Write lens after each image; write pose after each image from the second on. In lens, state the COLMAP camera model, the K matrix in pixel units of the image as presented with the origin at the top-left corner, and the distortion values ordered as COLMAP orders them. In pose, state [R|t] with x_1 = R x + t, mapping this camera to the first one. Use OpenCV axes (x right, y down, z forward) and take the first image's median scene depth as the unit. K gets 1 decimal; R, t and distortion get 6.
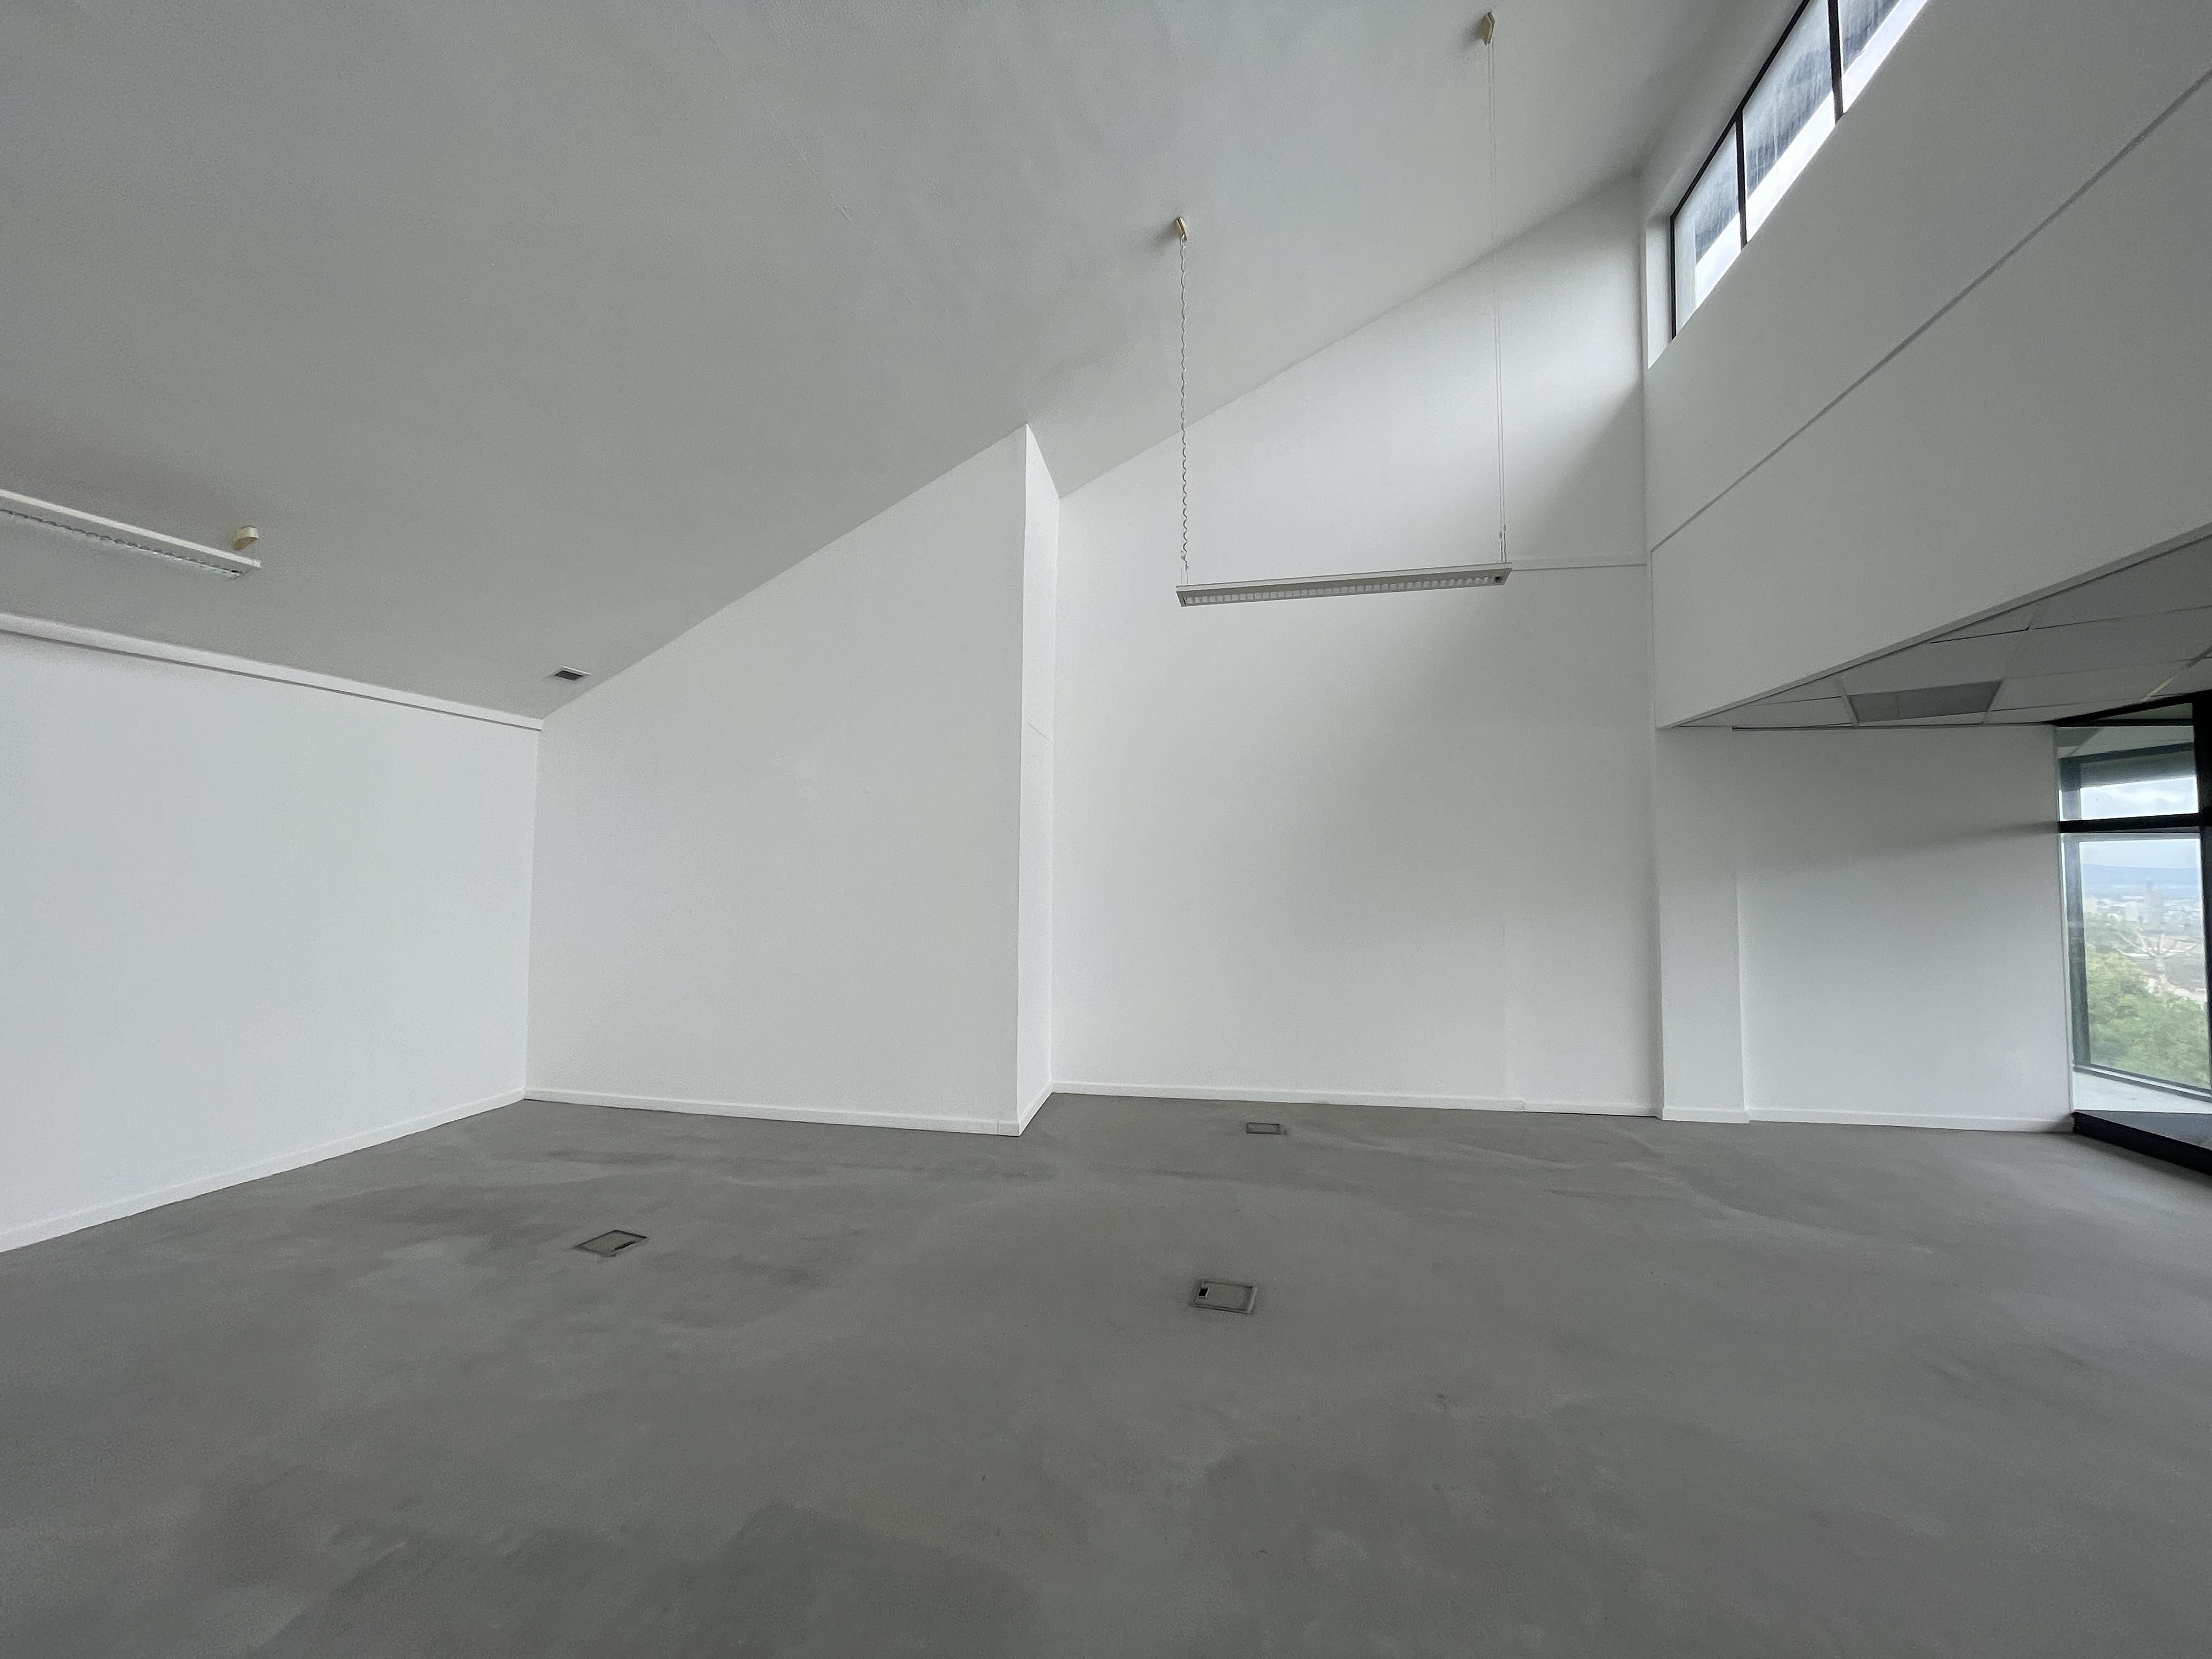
lens RADIAL K [[889.5, 0, 1107.7], [0, 889.5, 824.4], [0, 0, 1]] dist [-0.002045, 0.000236]
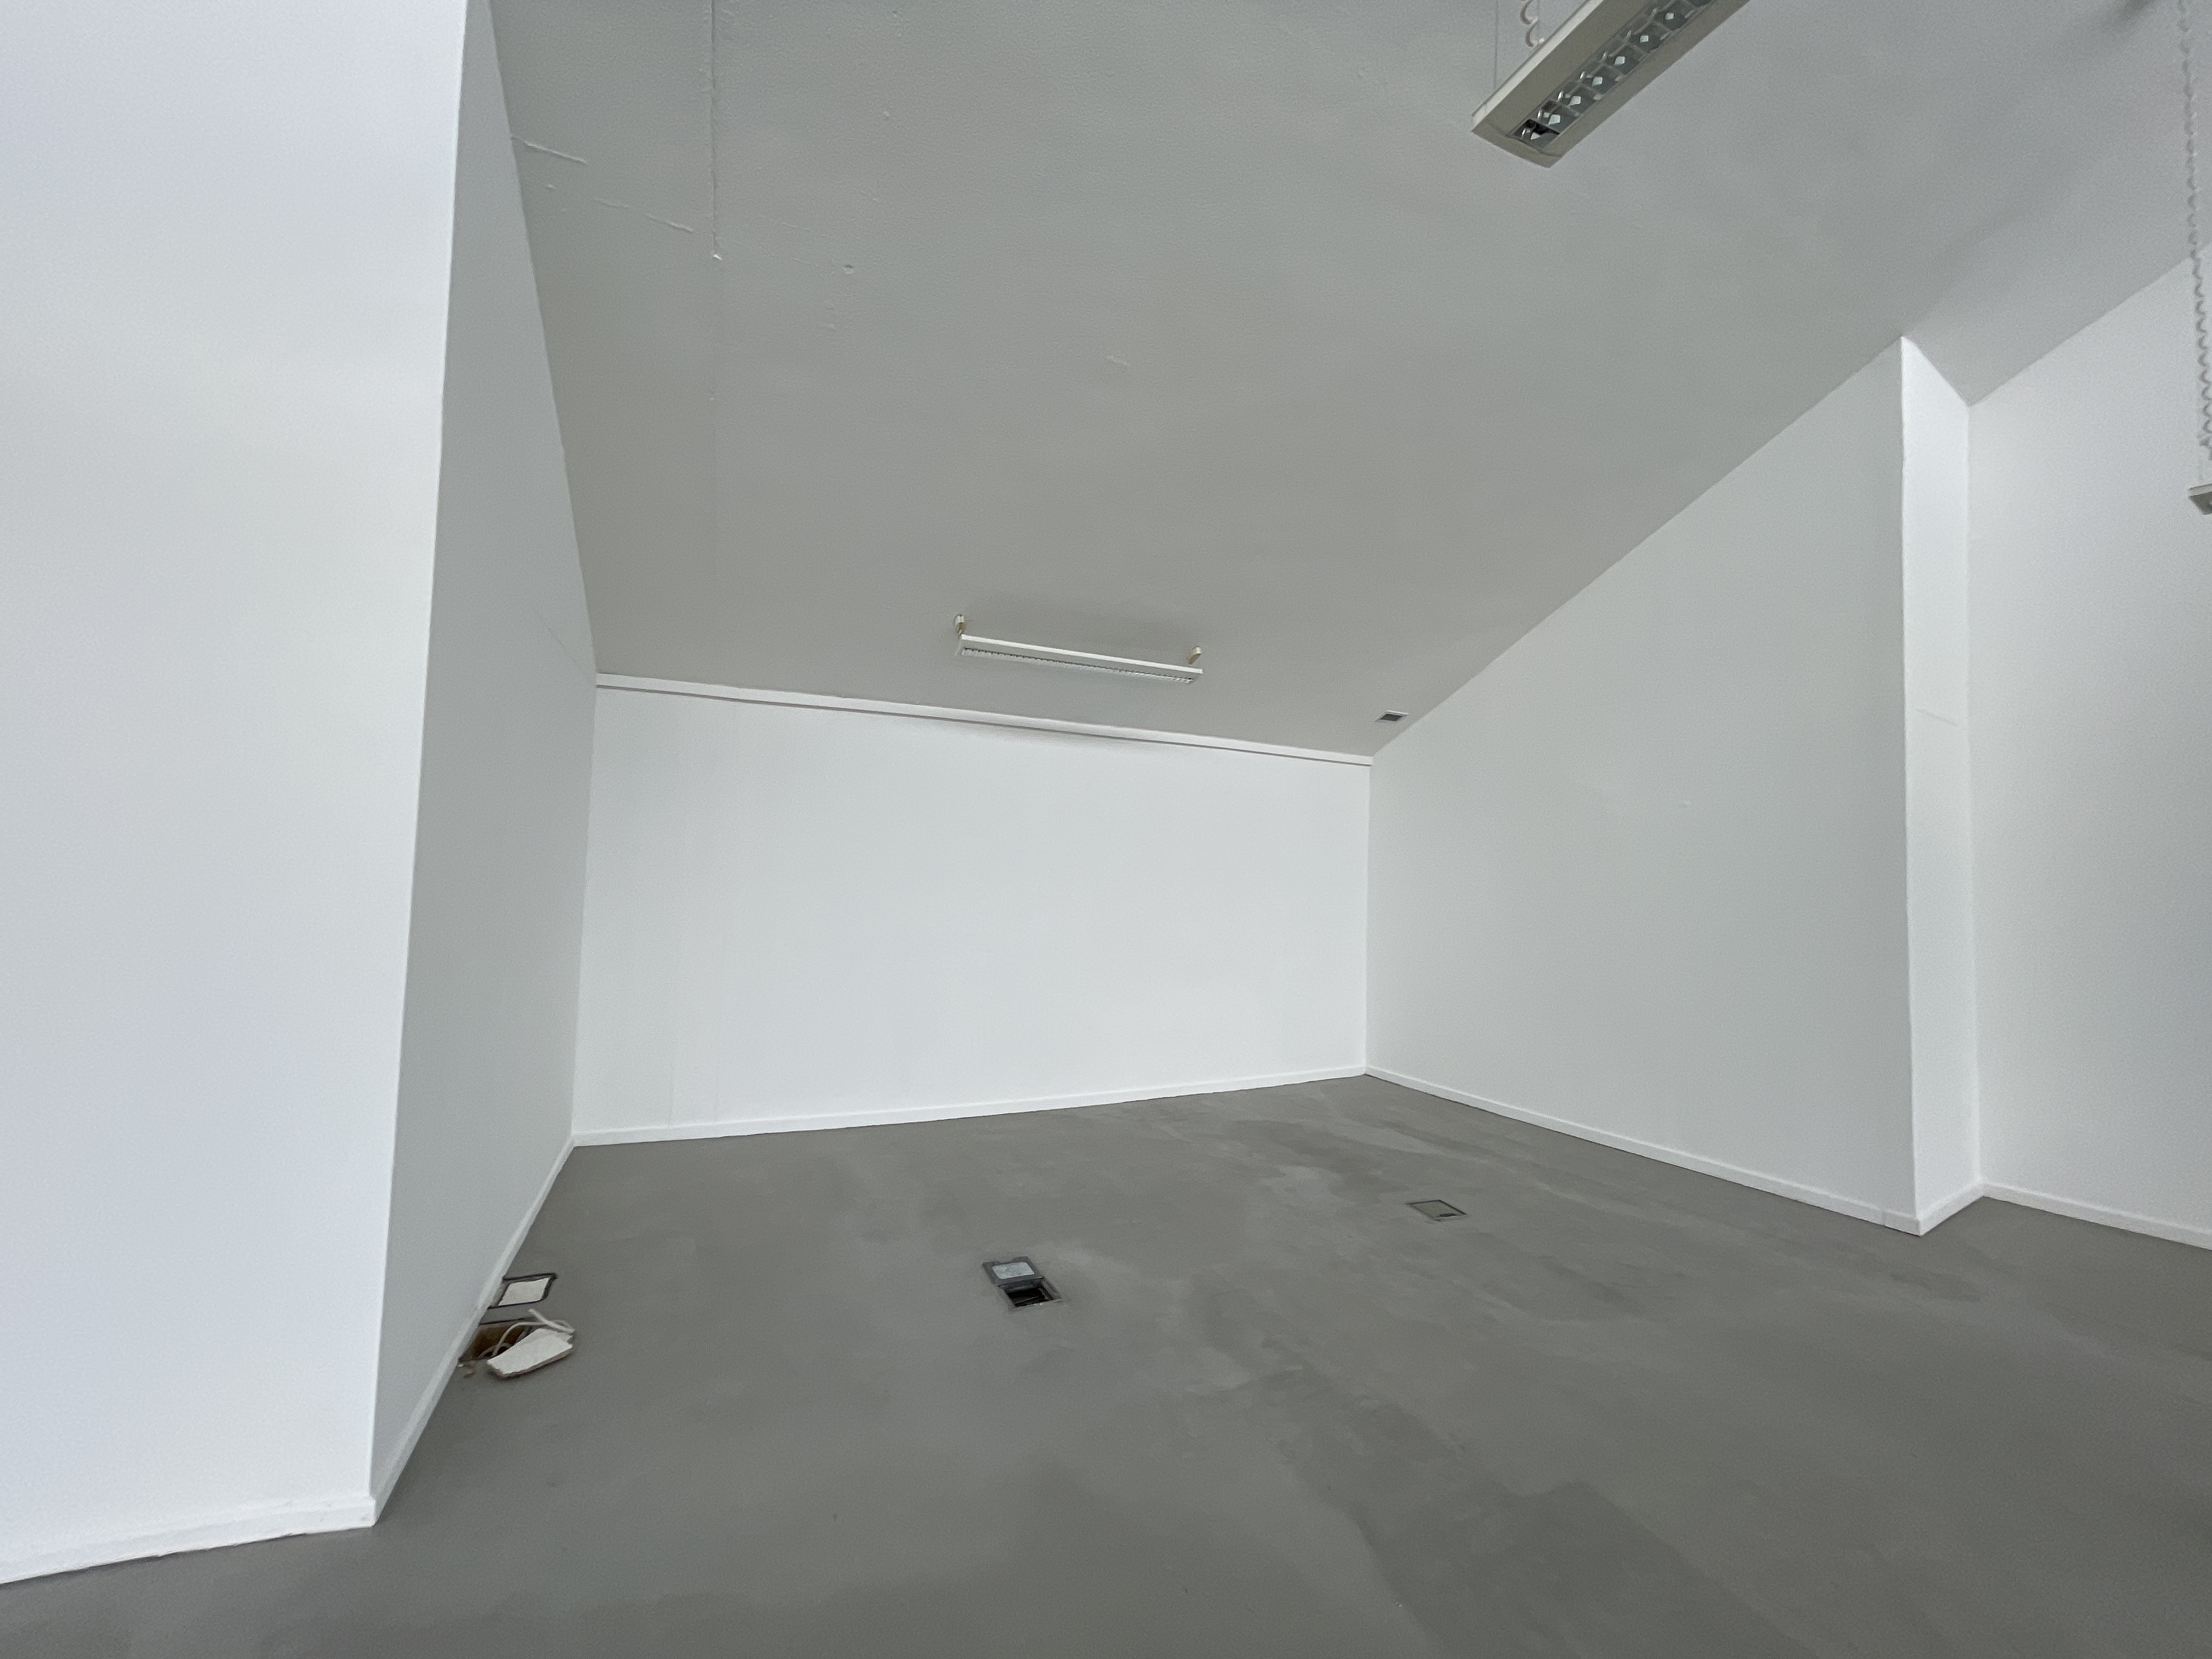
lens RADIAL K [[889.5, 0, 1105.1], [0, 889.5, 826.2], [0, 0, 1]] dist [-0.002045, 0.000236]
pose [[0.655122, -0.026021, -0.755075, 0.036976], [0.014889, 0.999657, -0.021531, -0.006028], [0.755377, 0.002863, 0.655285, -0.069774]]
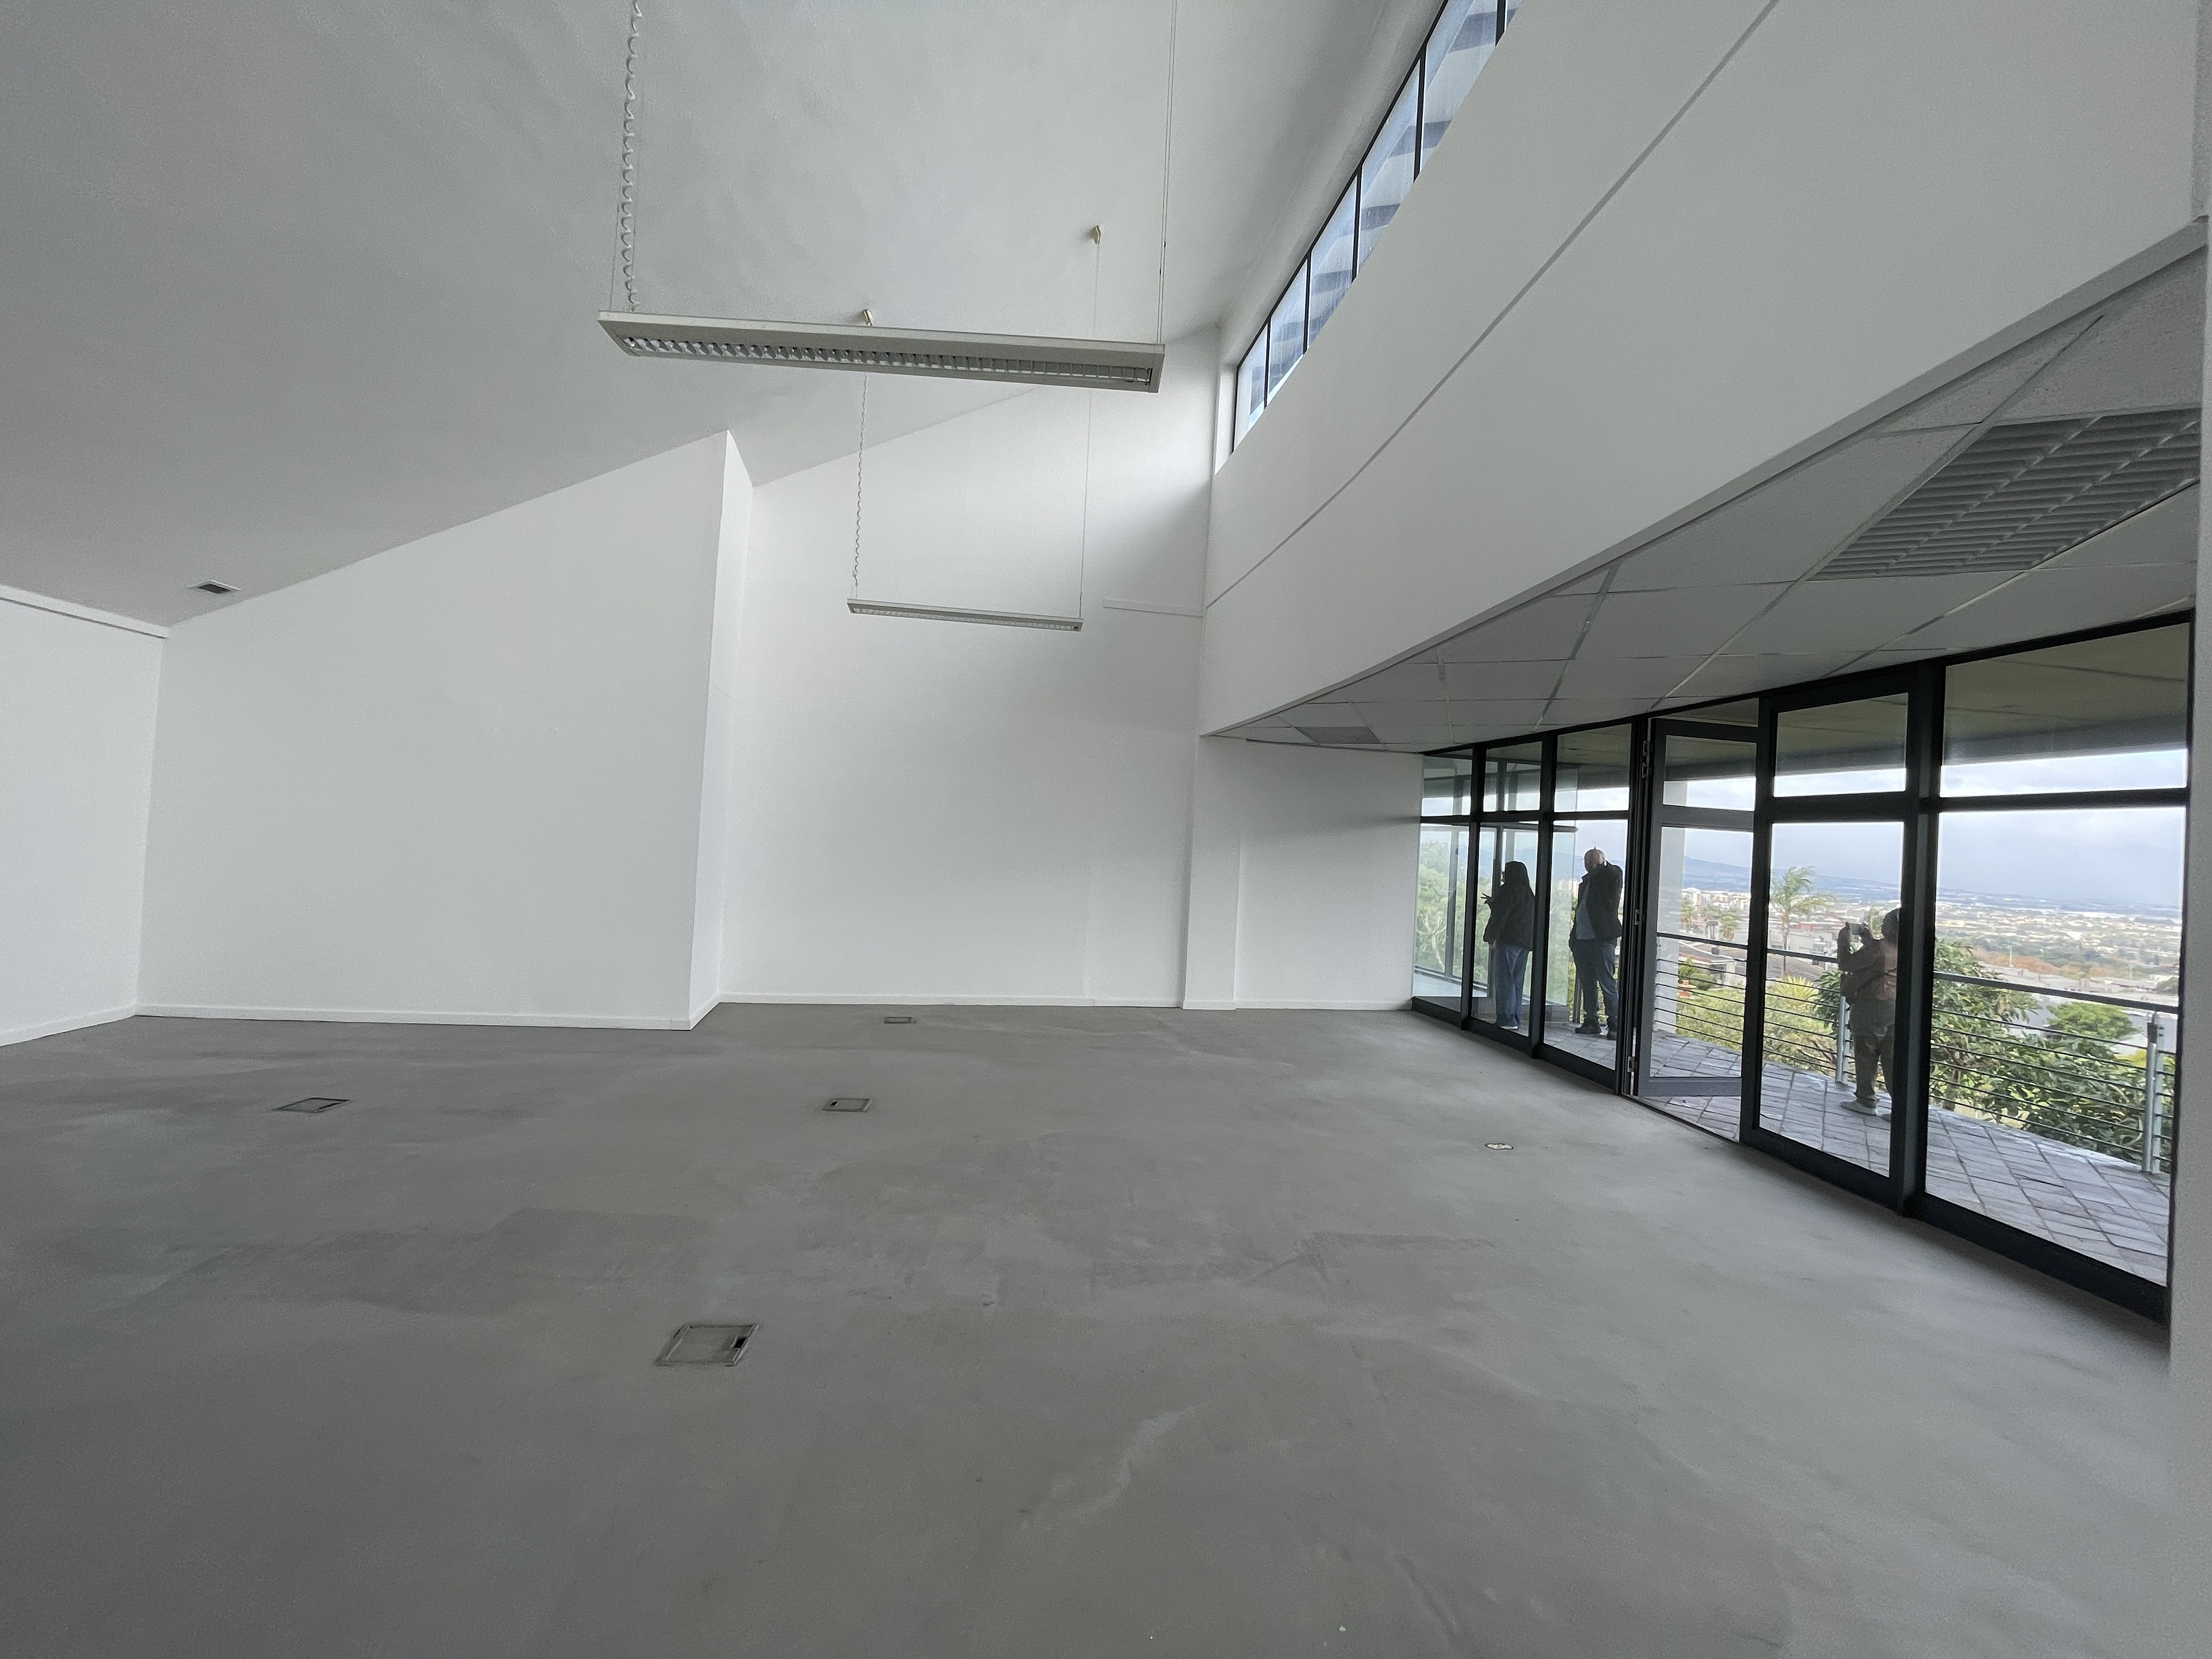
lens RADIAL K [[889.5, 0, 1099.3], [0, 889.5, 824.1], [0, 0, 1]] dist [-0.002045, 0.000236]
pose [[0.940768, 0.050914, 0.335206, 0.003637], [-0.065858, 0.997271, 0.033361, -0.005013], [-0.332592, -0.053461, 0.941554, -0.362369]]
